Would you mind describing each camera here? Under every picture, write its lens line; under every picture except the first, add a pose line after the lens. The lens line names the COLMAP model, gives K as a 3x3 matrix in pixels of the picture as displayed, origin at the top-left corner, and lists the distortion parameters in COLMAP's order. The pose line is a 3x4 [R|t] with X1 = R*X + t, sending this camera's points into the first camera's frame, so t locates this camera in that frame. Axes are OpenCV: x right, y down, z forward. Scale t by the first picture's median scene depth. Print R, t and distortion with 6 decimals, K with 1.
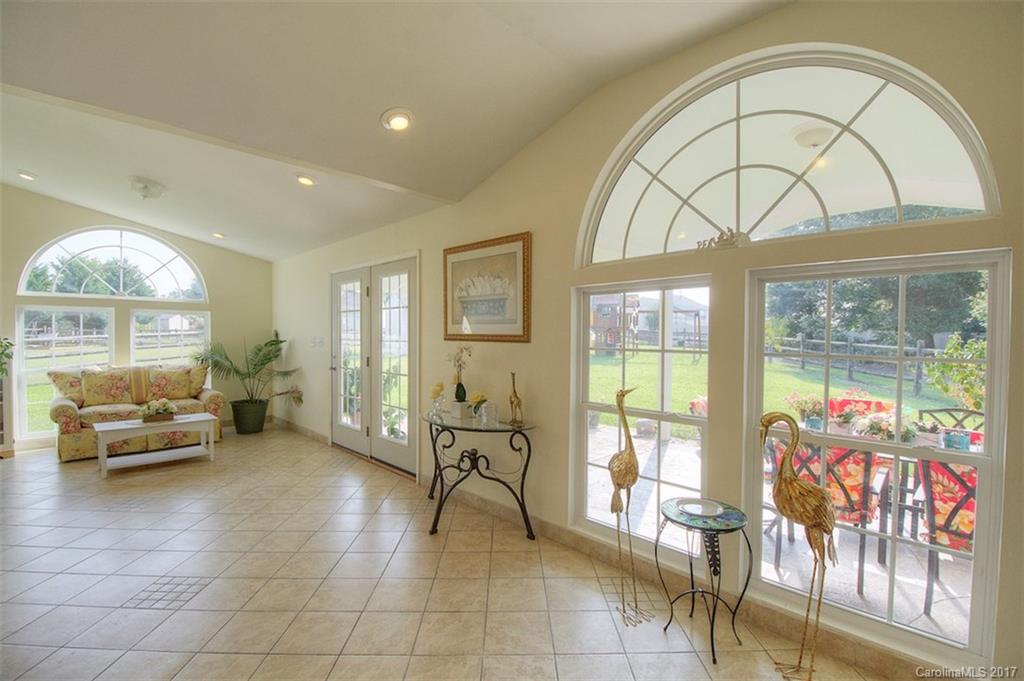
lens RADIAL K [[461.9, 0, 521.8], [0, 461.9, 339.8], [0, 0, 1]] dist [-0.008168, -0.005812]
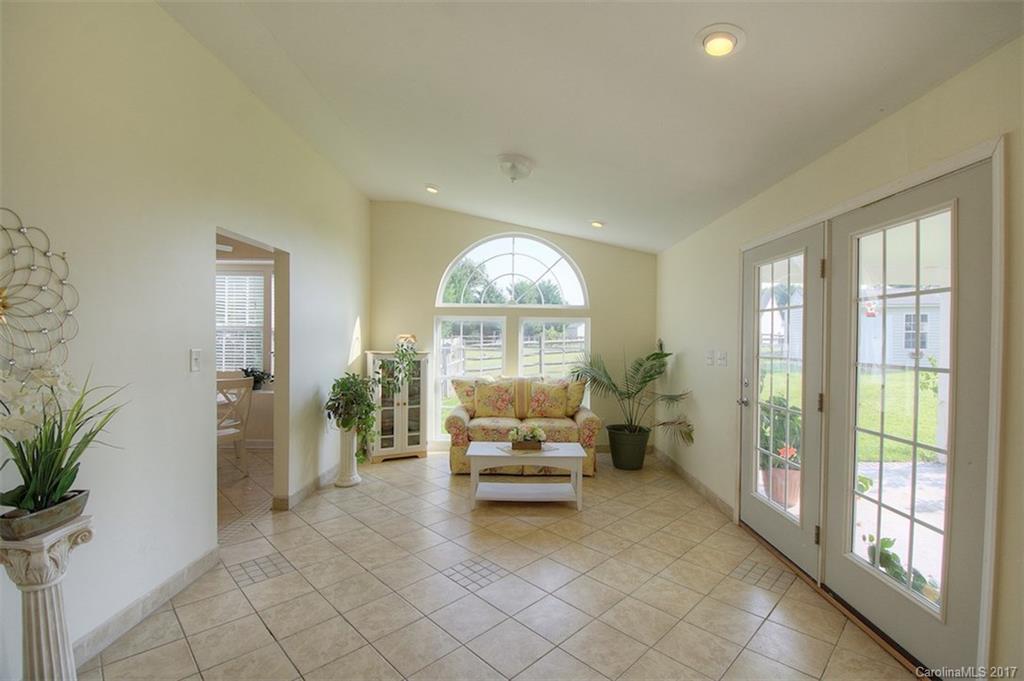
lens RADIAL K [[461.9, 0, 513.3], [0, 461.9, 341.1], [0, 0, 1]] dist [-0.008168, -0.005812]
pose [[0.696654, 0.008340, -0.717359, -0.170476], [-0.017862, 0.999824, -0.005722, -0.011194], [0.717185, 0.016800, 0.696680, 0.322133]]
